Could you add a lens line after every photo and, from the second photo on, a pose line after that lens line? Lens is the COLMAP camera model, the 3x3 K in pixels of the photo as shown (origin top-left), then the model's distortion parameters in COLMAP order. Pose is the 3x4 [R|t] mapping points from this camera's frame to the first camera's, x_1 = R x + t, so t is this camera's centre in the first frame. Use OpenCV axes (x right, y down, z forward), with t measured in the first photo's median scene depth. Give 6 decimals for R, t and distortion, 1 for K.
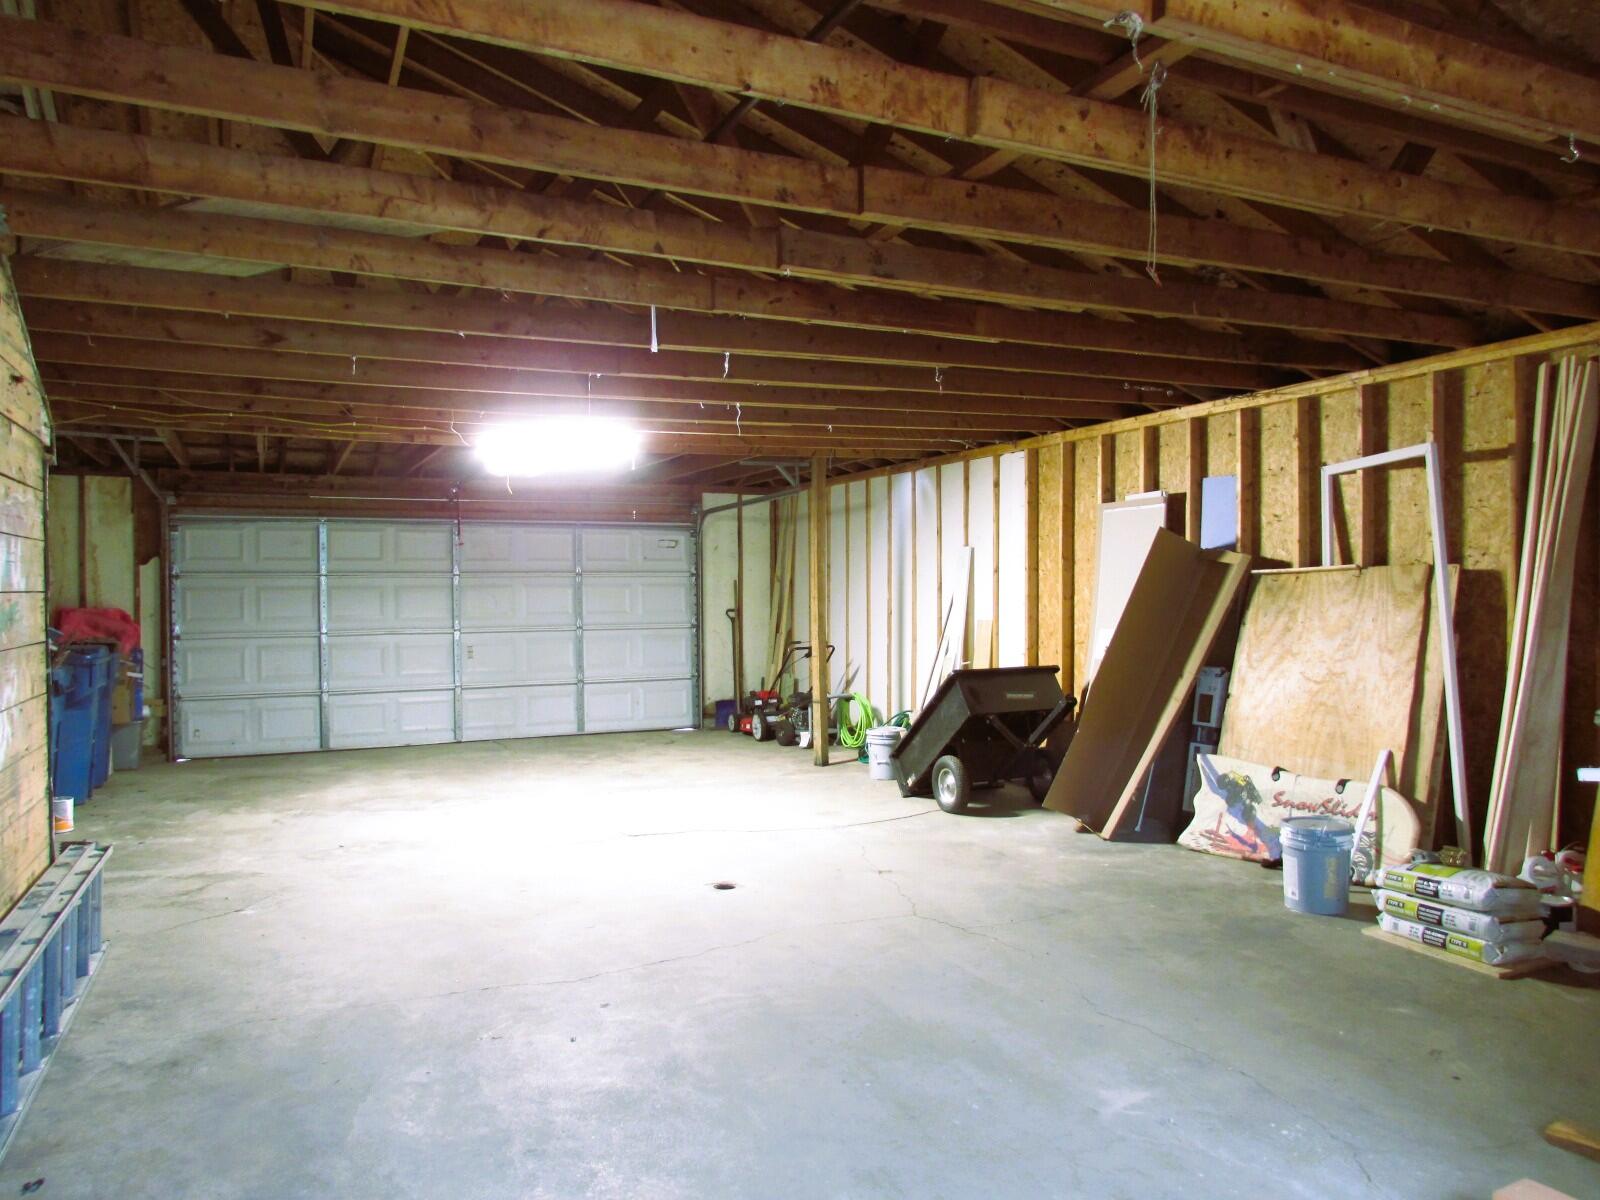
lens RADIAL K [[1109.8, 0, 800.0], [0, 1109.8, 600.0], [0, 0, 1]] dist [-0.031248, 0.004217]
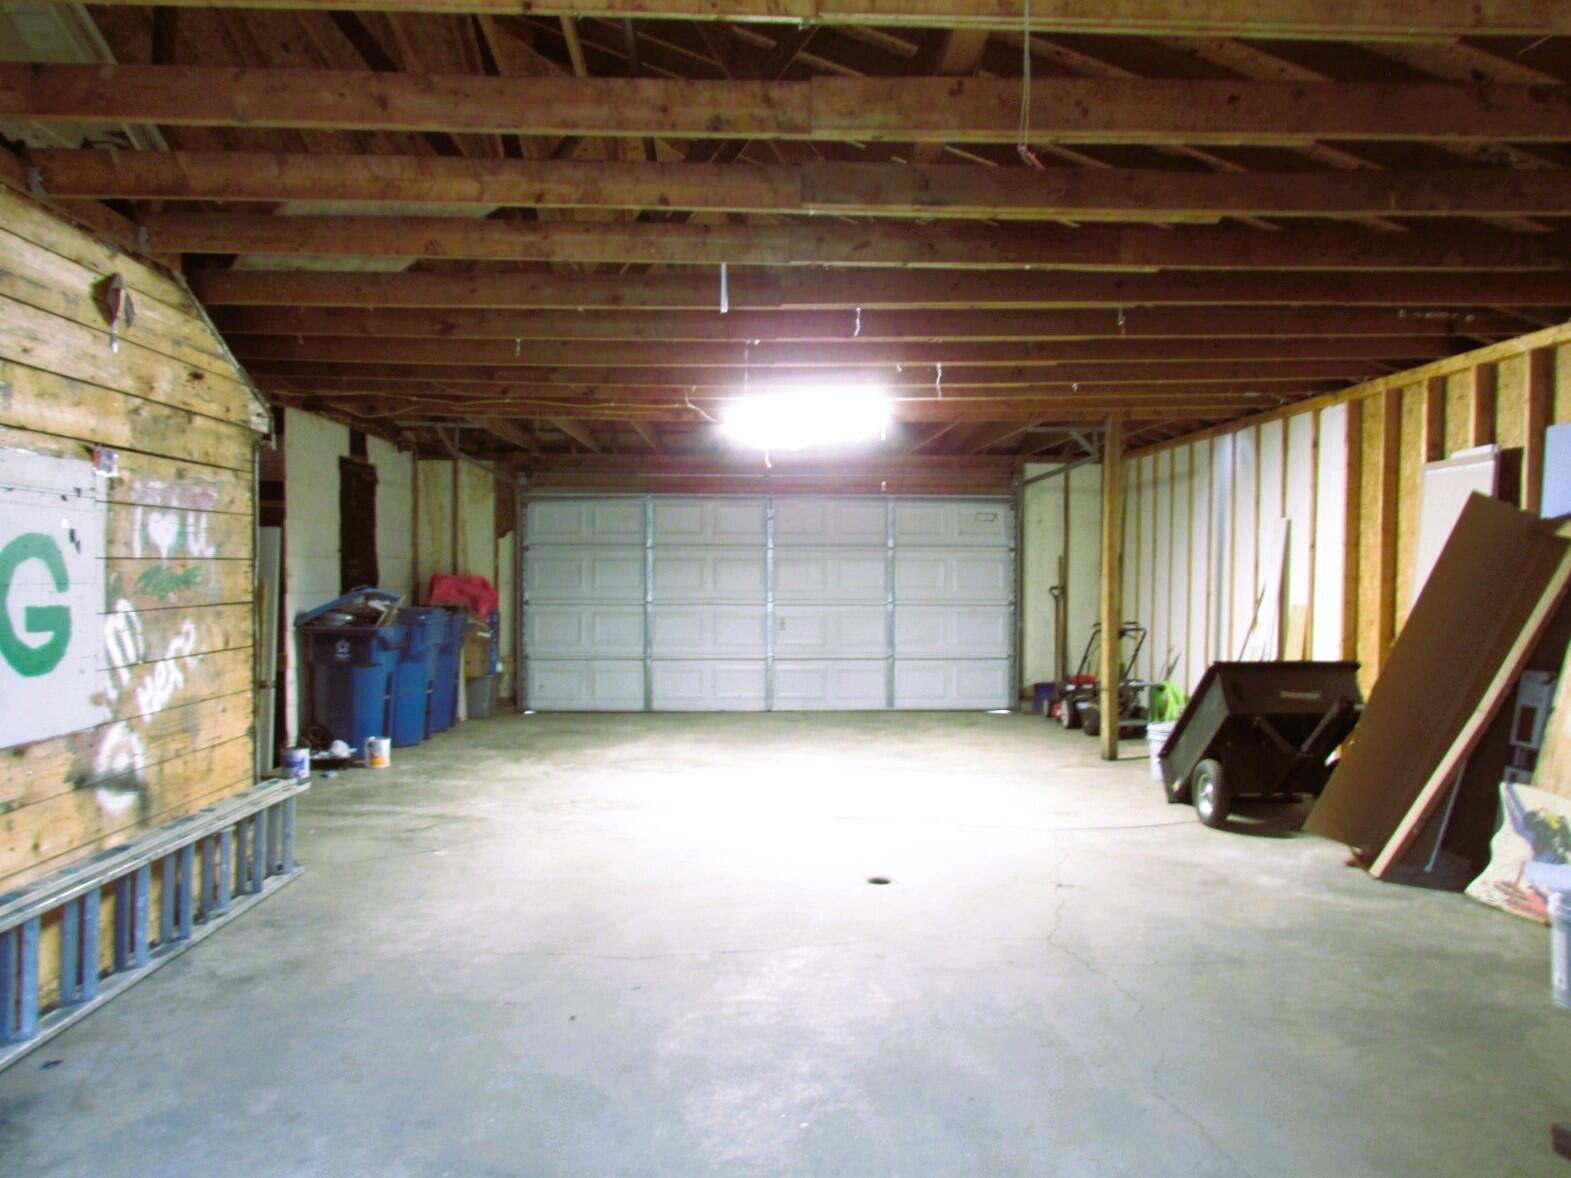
lens RADIAL K [[1114.9, 0, 785.5], [0, 1114.9, 589.0], [0, 0, 1]] dist [-0.028279, 0.001793]
pose [[0.921149, 0.018806, -0.388756, 0.169015], [-0.014157, 0.999790, 0.014822, -0.000747], [0.388954, -0.008150, 0.921221, 0.080032]]
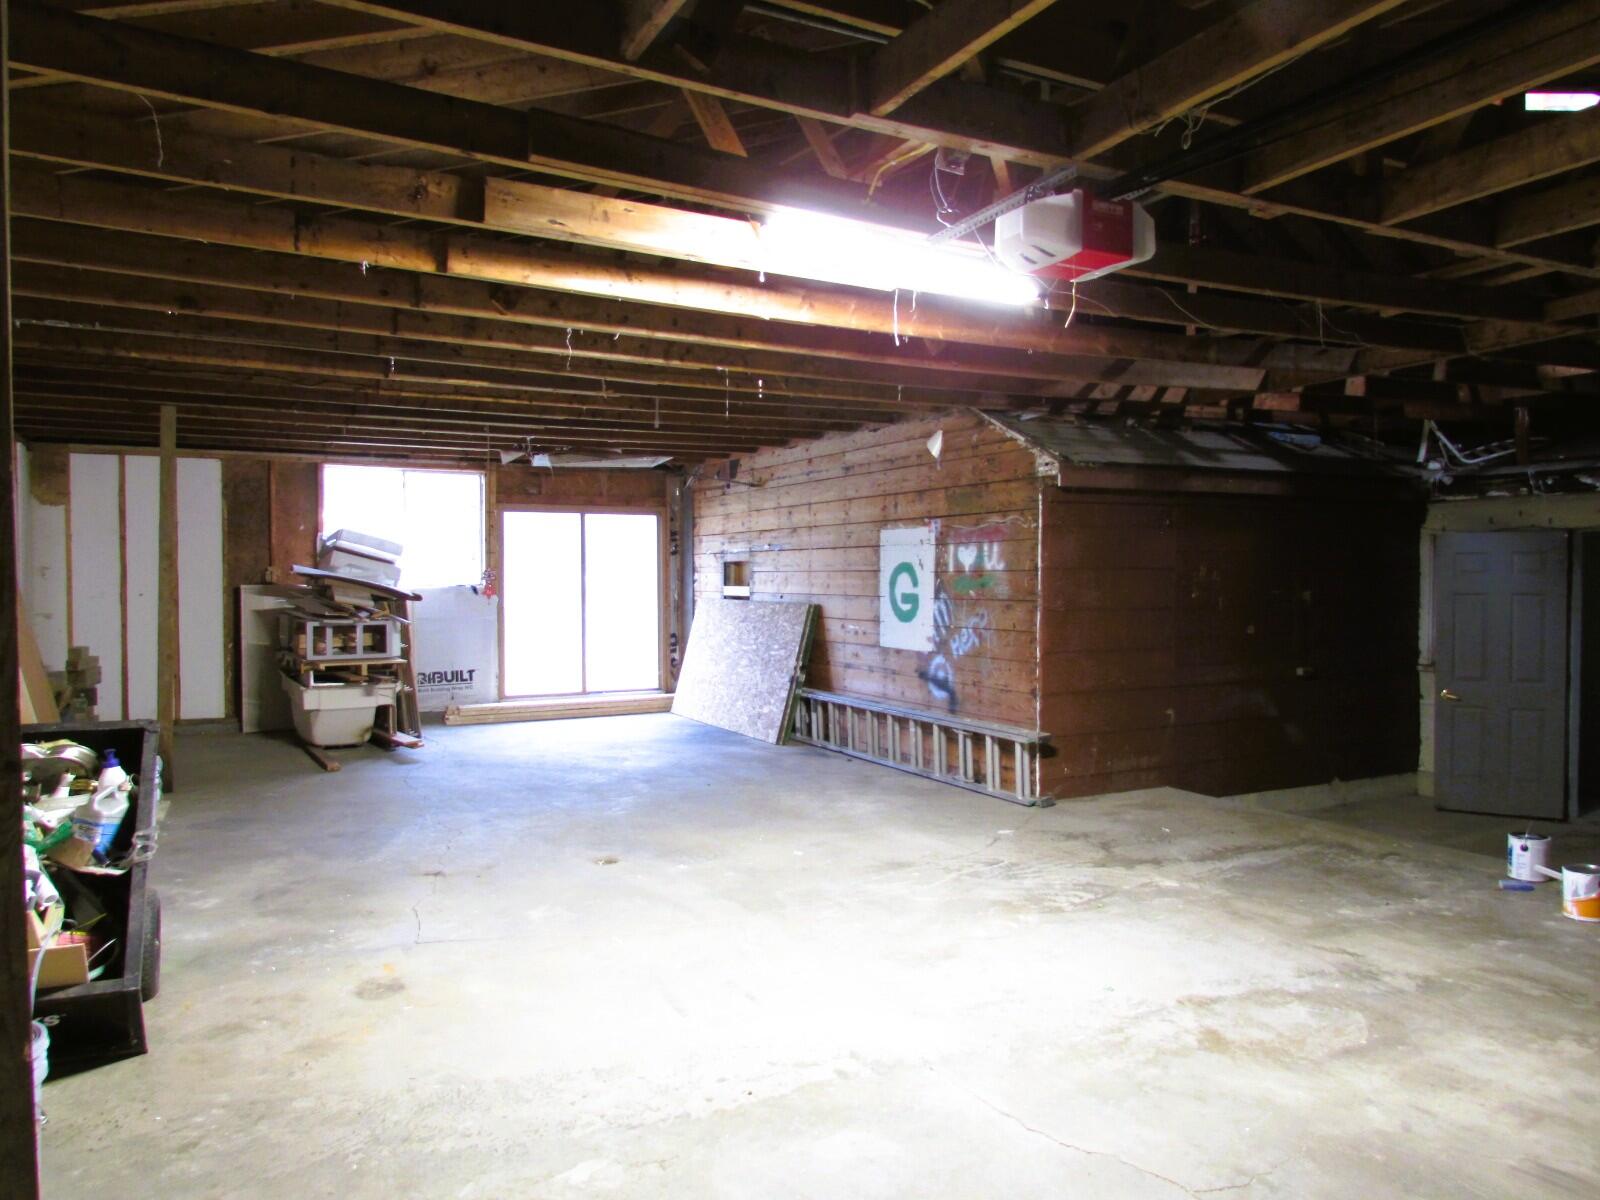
lens RADIAL K [[1109.8, 0, 800.0], [0, 1109.8, 600.0], [0, 0, 1]] dist [-0.031248, 0.004217]
pose [[-0.997858, 0.008085, -0.064920, -0.169976], [0.006259, 0.999580, 0.028286, -0.008060], [0.065121, 0.027819, -0.997490, 1.702782]]
